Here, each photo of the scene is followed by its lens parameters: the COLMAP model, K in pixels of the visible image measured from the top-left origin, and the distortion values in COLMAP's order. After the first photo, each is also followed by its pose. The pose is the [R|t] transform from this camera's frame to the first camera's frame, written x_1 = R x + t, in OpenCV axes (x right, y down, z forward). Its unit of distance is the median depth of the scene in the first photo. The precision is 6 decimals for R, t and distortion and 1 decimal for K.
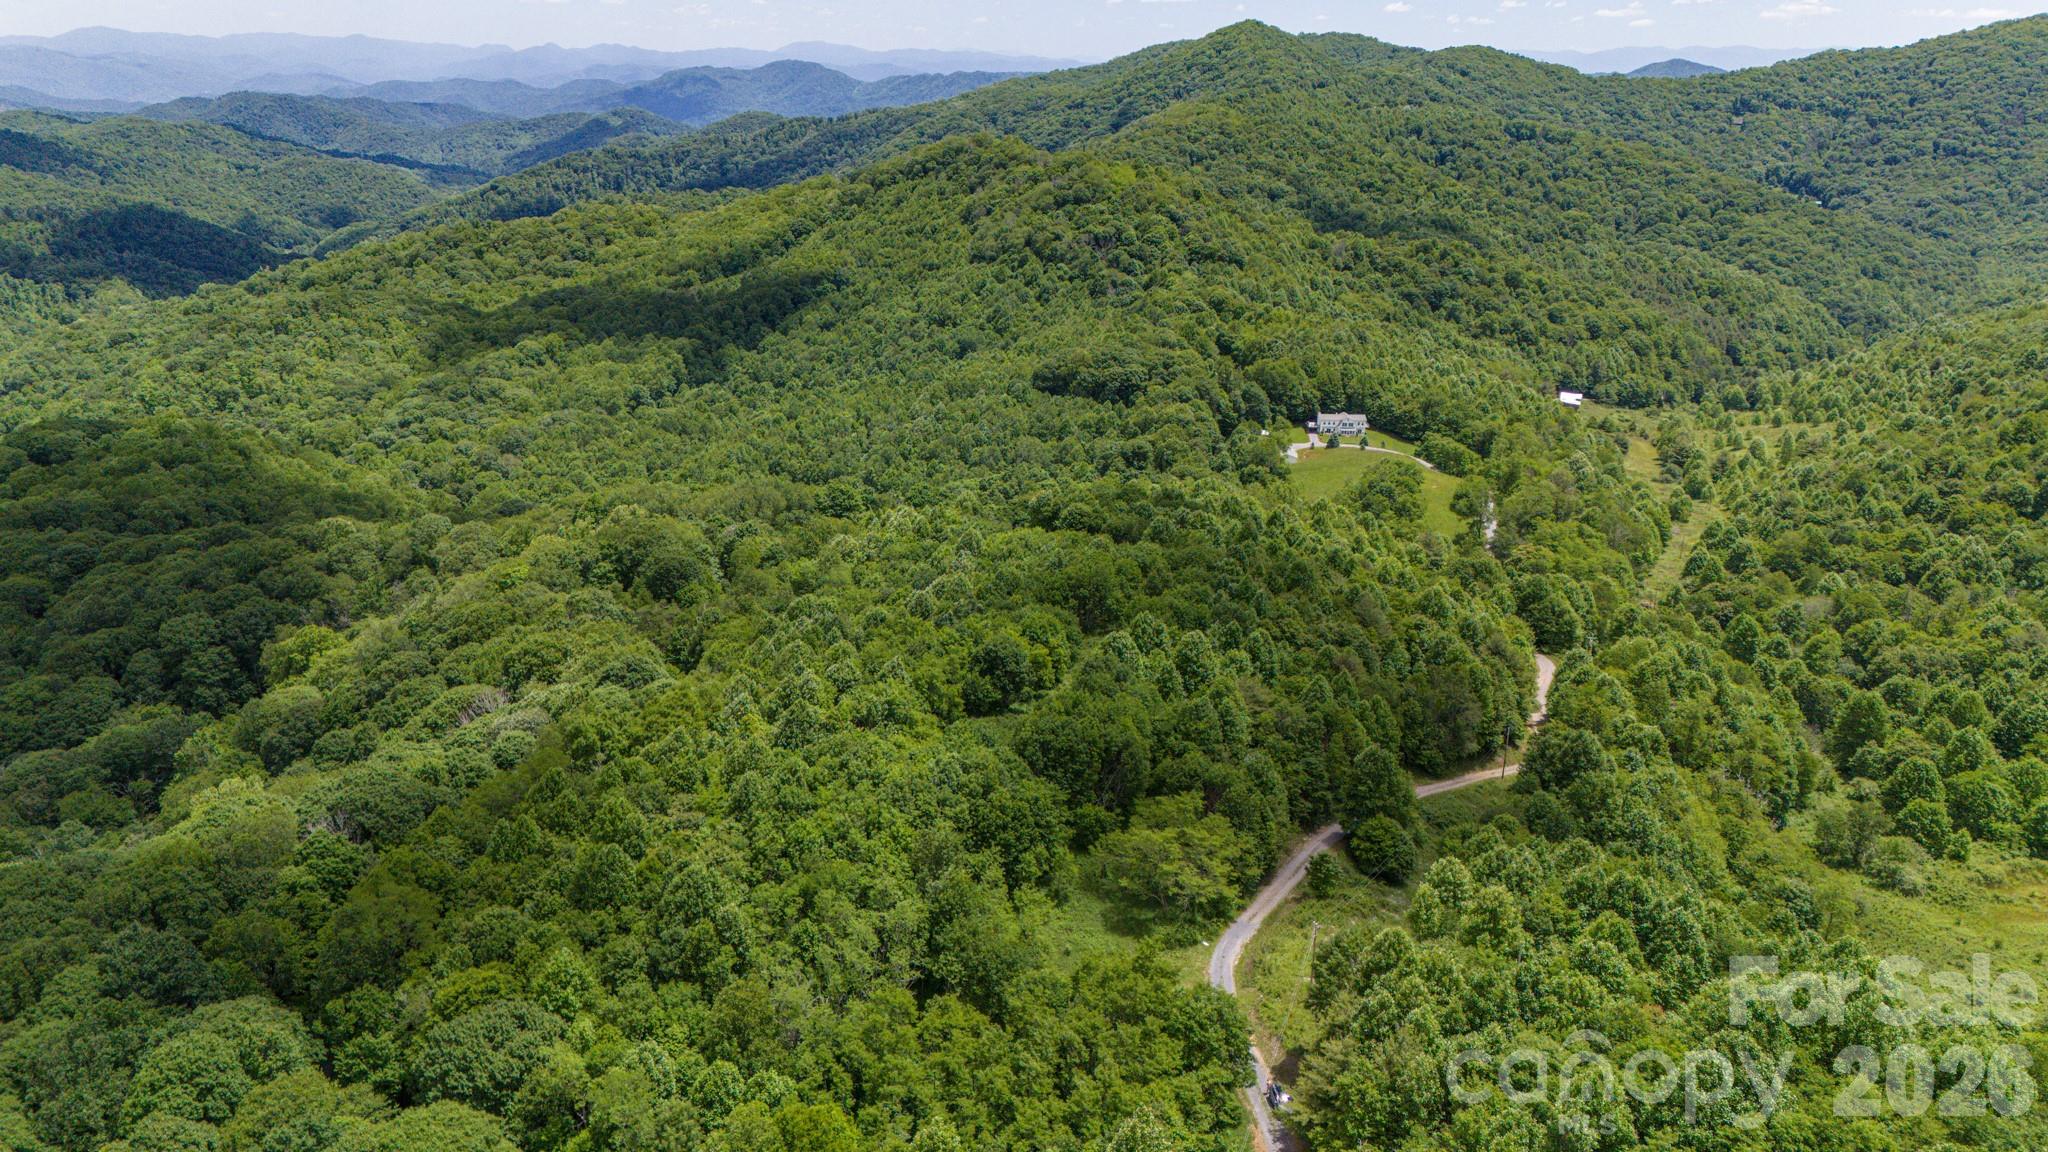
lens RADIAL K [[1397.8, 0, 1024.1], [0, 1397.8, 575.4], [0, 0, 1]] dist [-0.006283, -0.011099]
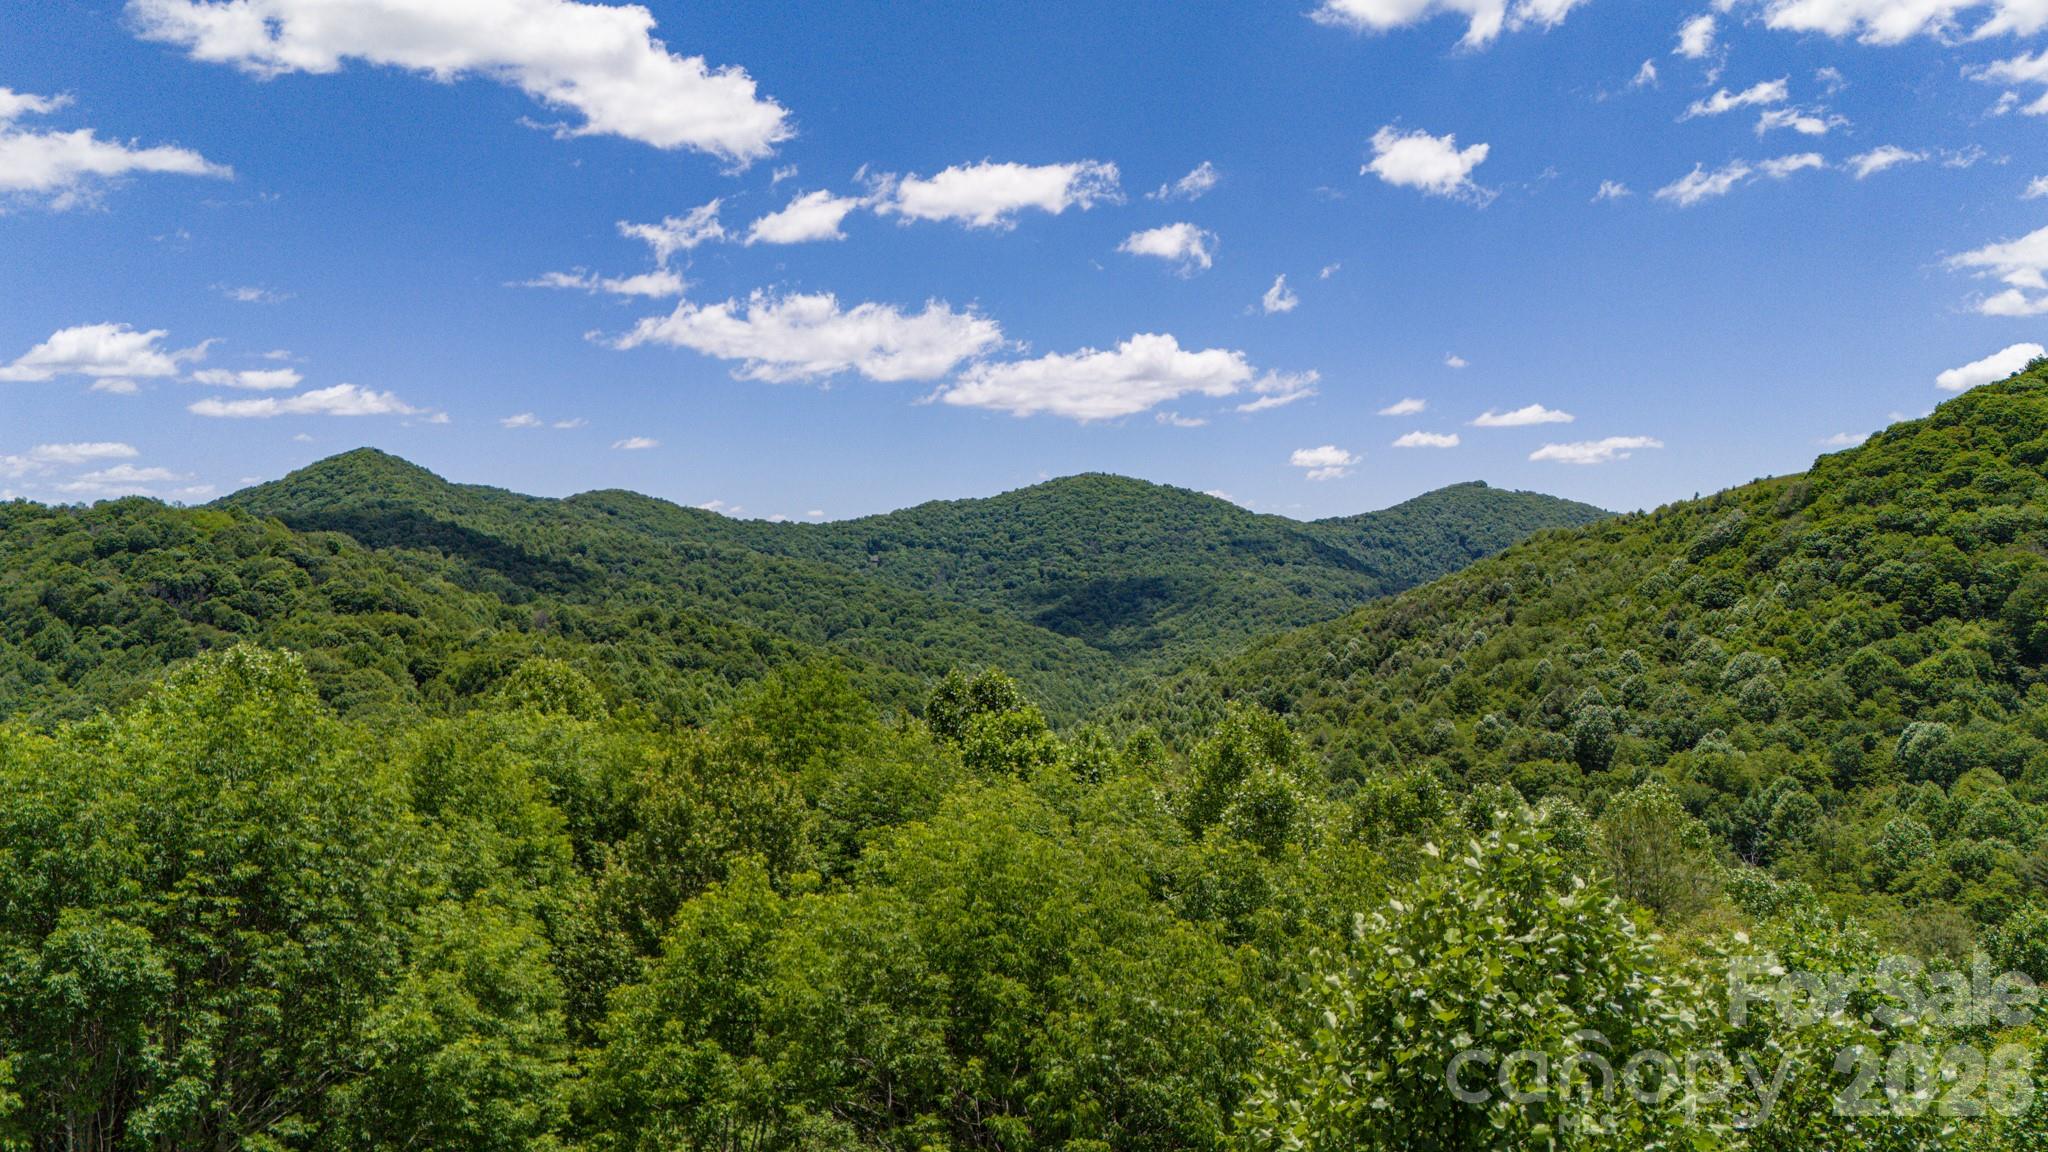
lens RADIAL K [[1397.8, 0, 1036.2], [0, 1397.8, 582.0], [0, 0, 1]] dist [-0.006283, -0.011099]
pose [[0.820816, -0.008902, 0.571123, 0.006883], [0.198318, 0.942119, -0.270338, 0.005351], [-0.535659, 0.335162, 0.775071, 0.158566]]
